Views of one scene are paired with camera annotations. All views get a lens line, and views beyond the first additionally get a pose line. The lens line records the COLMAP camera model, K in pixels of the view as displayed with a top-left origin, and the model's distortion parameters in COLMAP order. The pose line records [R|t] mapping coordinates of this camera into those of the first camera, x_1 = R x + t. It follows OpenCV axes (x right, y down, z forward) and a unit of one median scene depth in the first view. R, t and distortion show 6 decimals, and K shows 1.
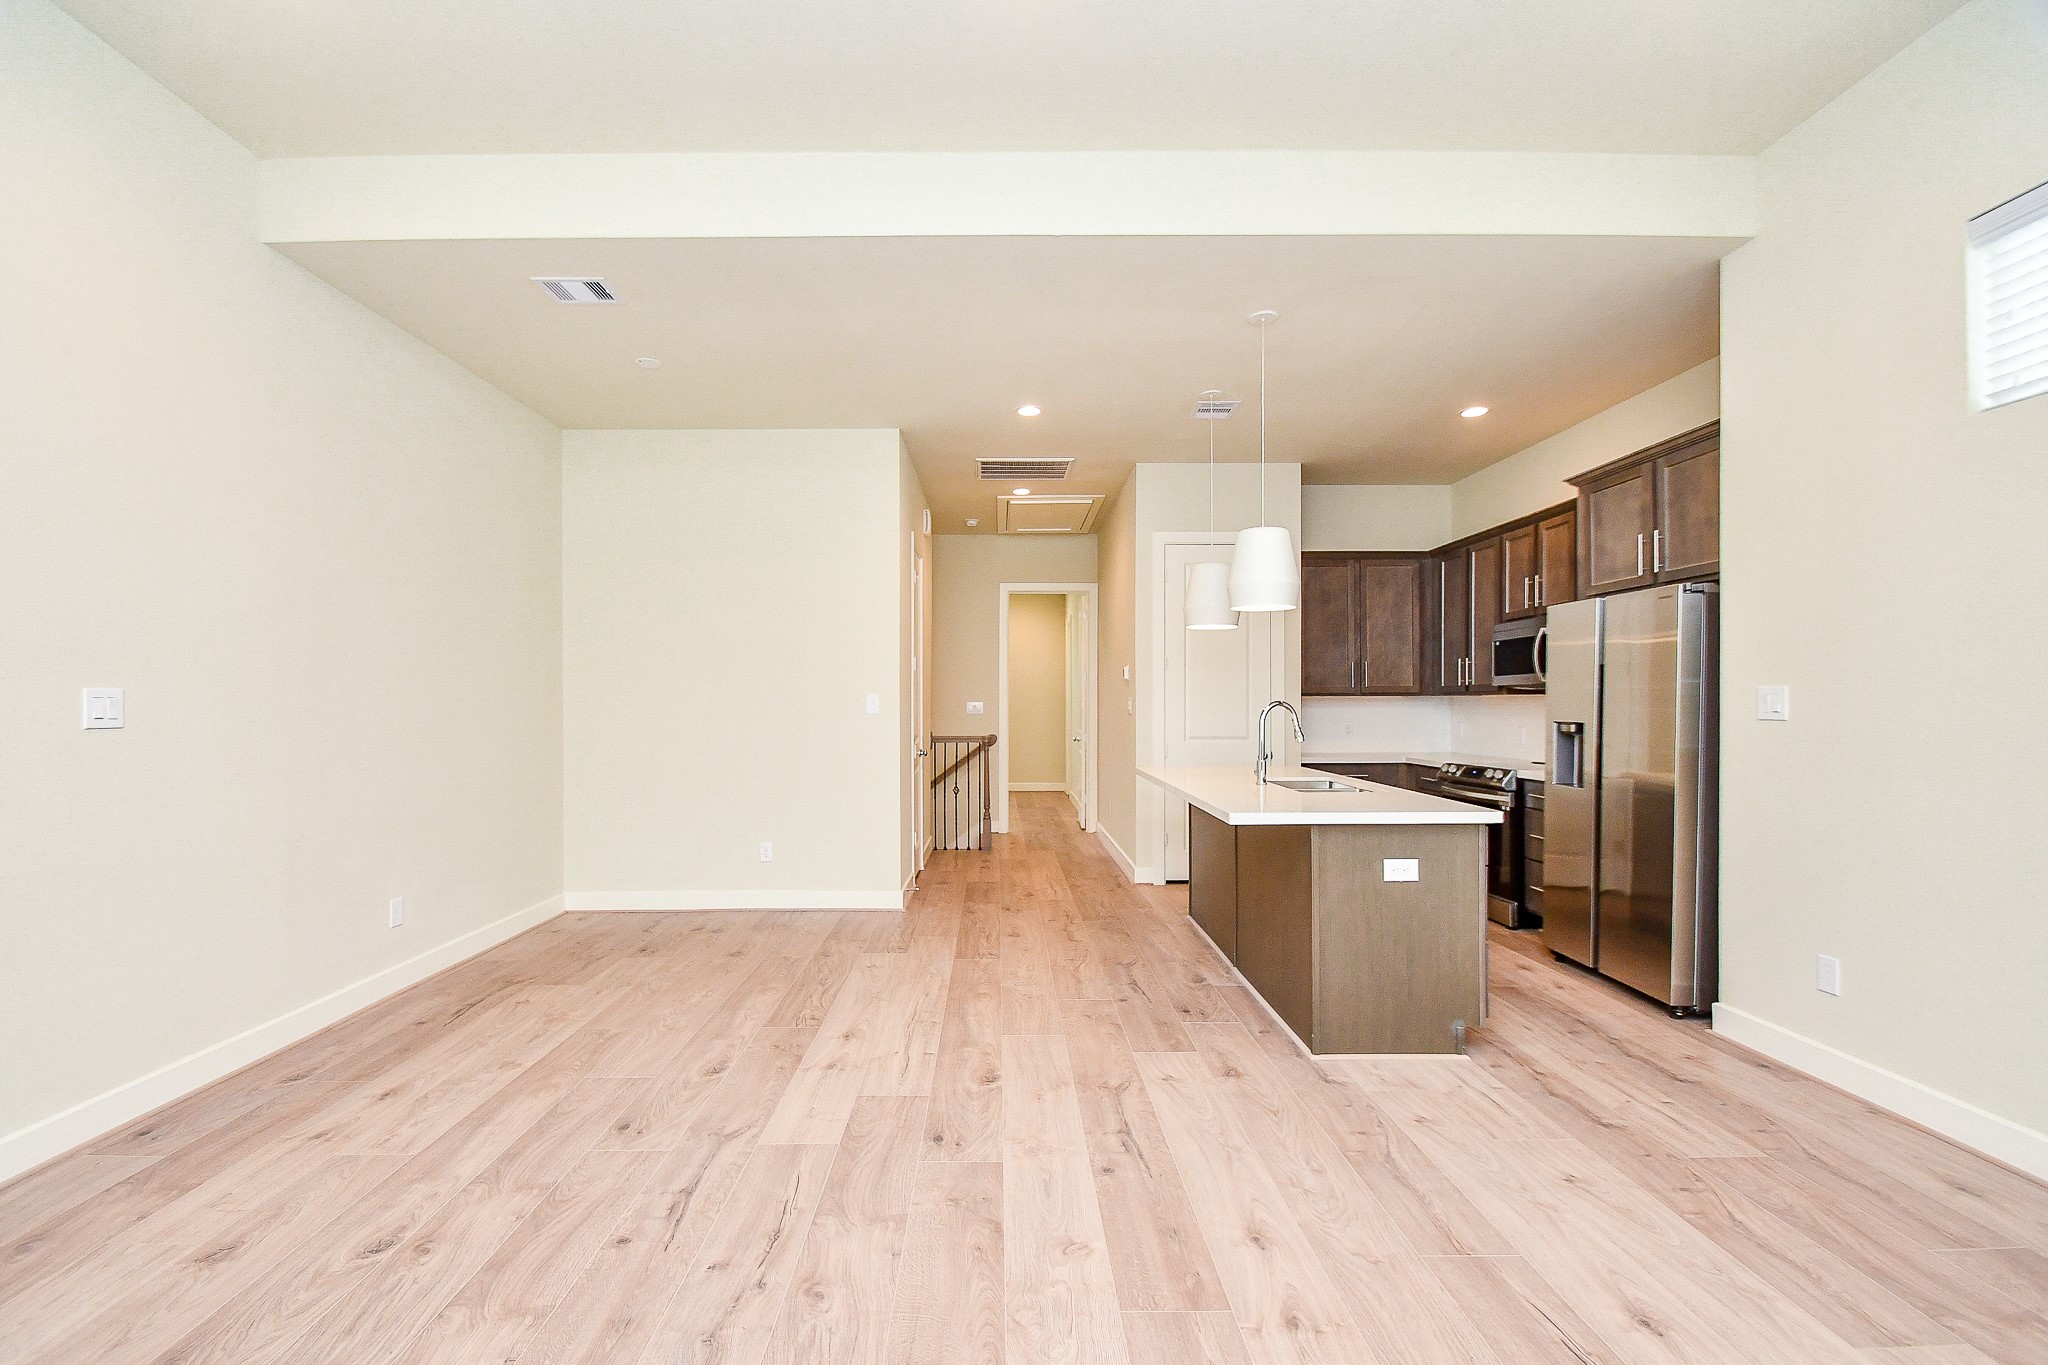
lens RADIAL K [[903.9, 0, 986.3], [0, 903.9, 710.0], [0, 0, 1]] dist [0.004803, -0.011356]
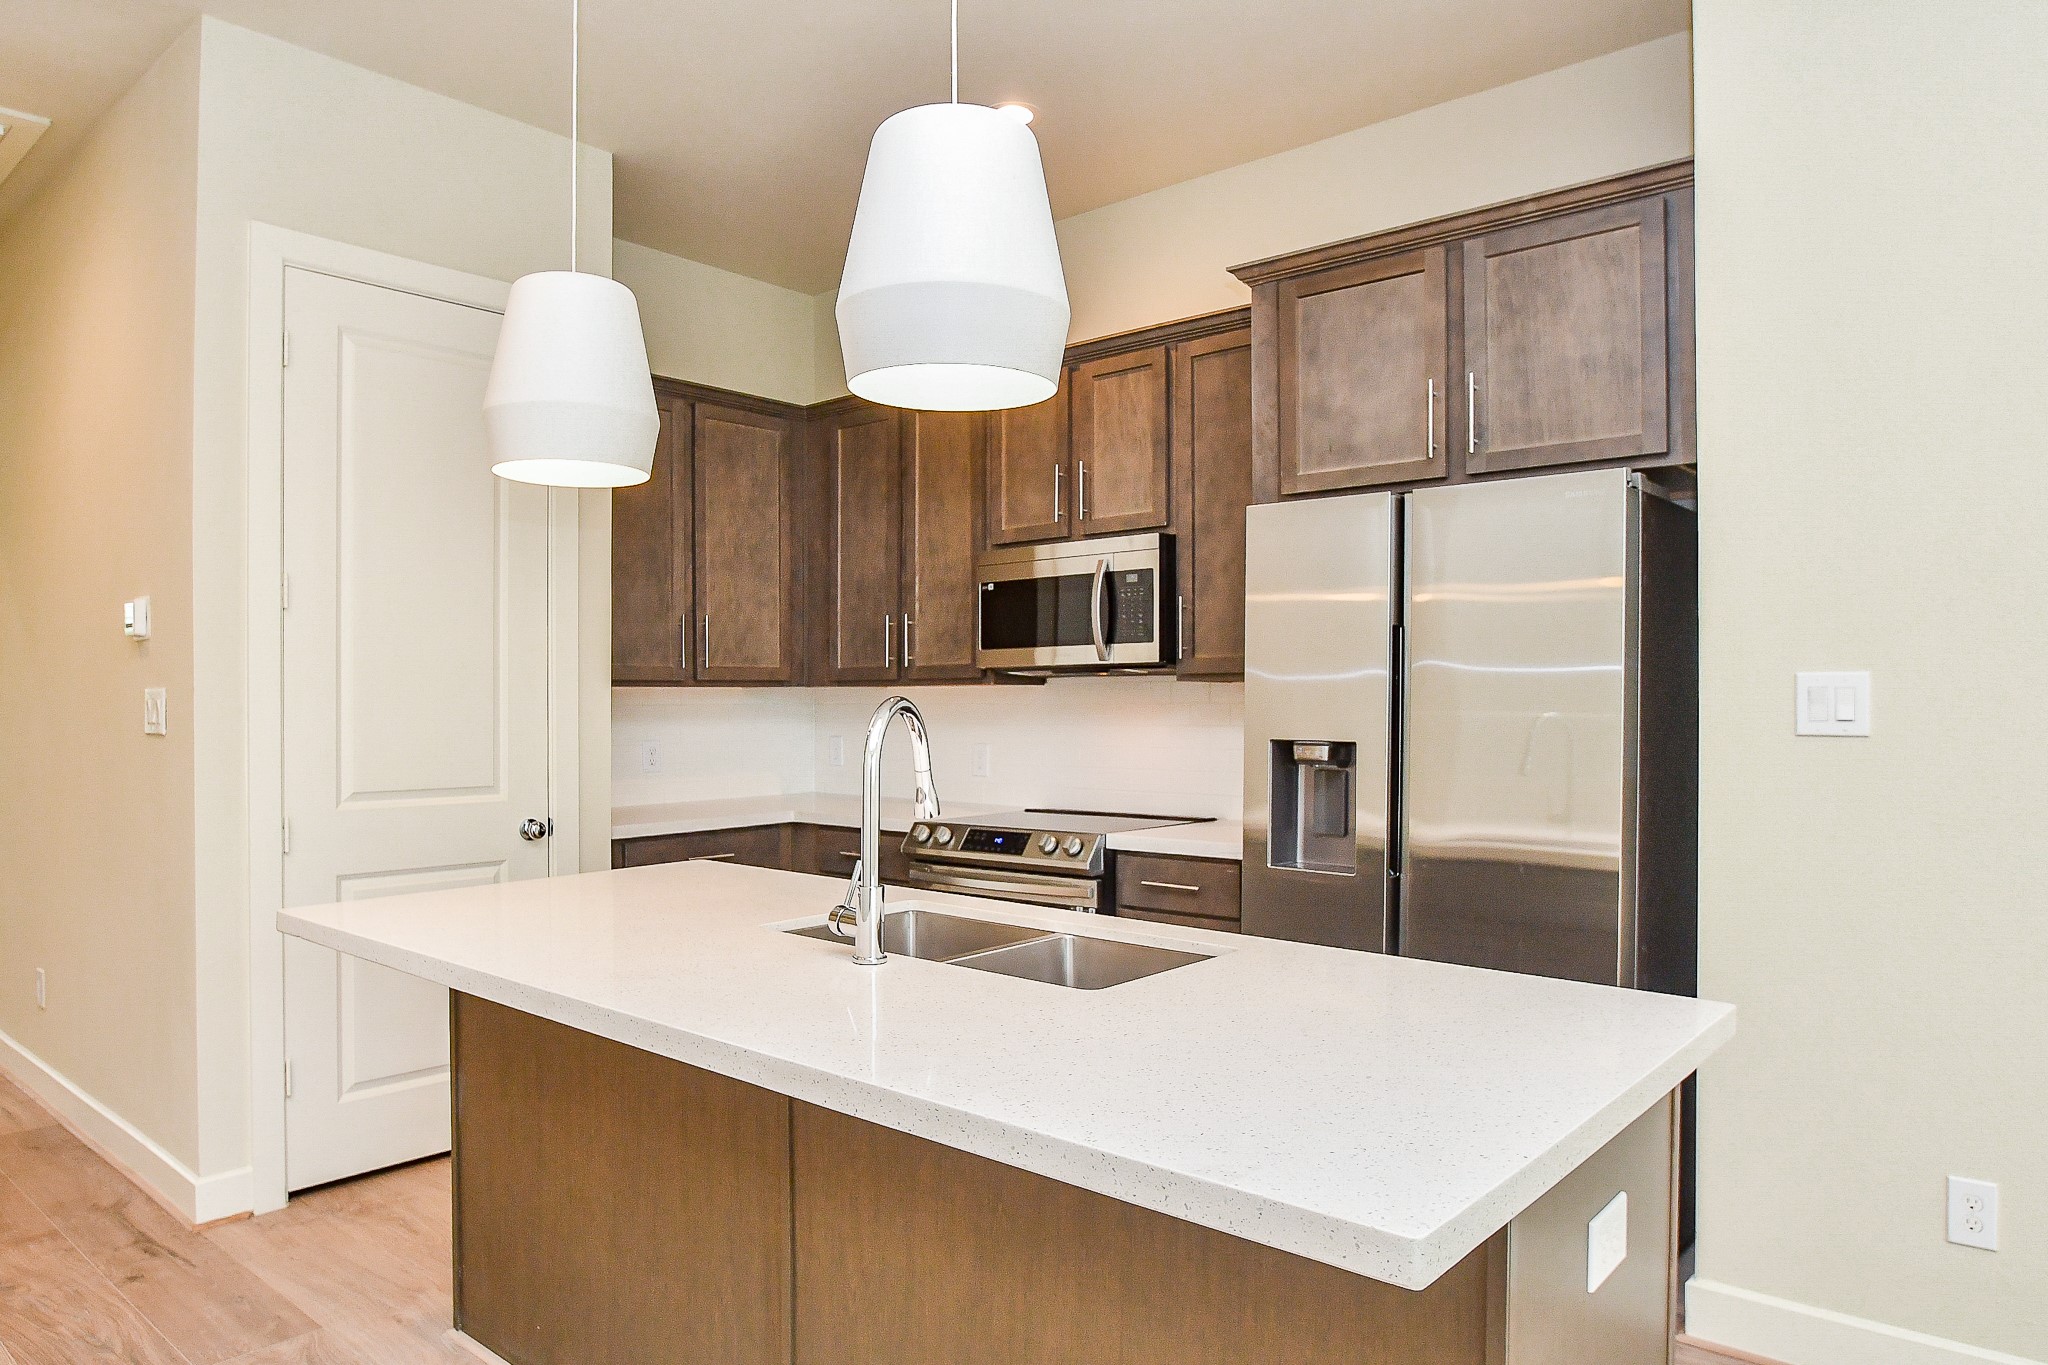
lens RADIAL K [[1318.4, 0, 1021.5], [0, 1318.4, 700.8], [0, 0, 1]] dist [-0.043044, -0.001540]
pose [[0.650038, -0.002175, 0.759898, -0.004291], [0.006355, 0.999976, -0.002575, -0.007072], [-0.759875, 0.006503, 0.650037, 0.597320]]
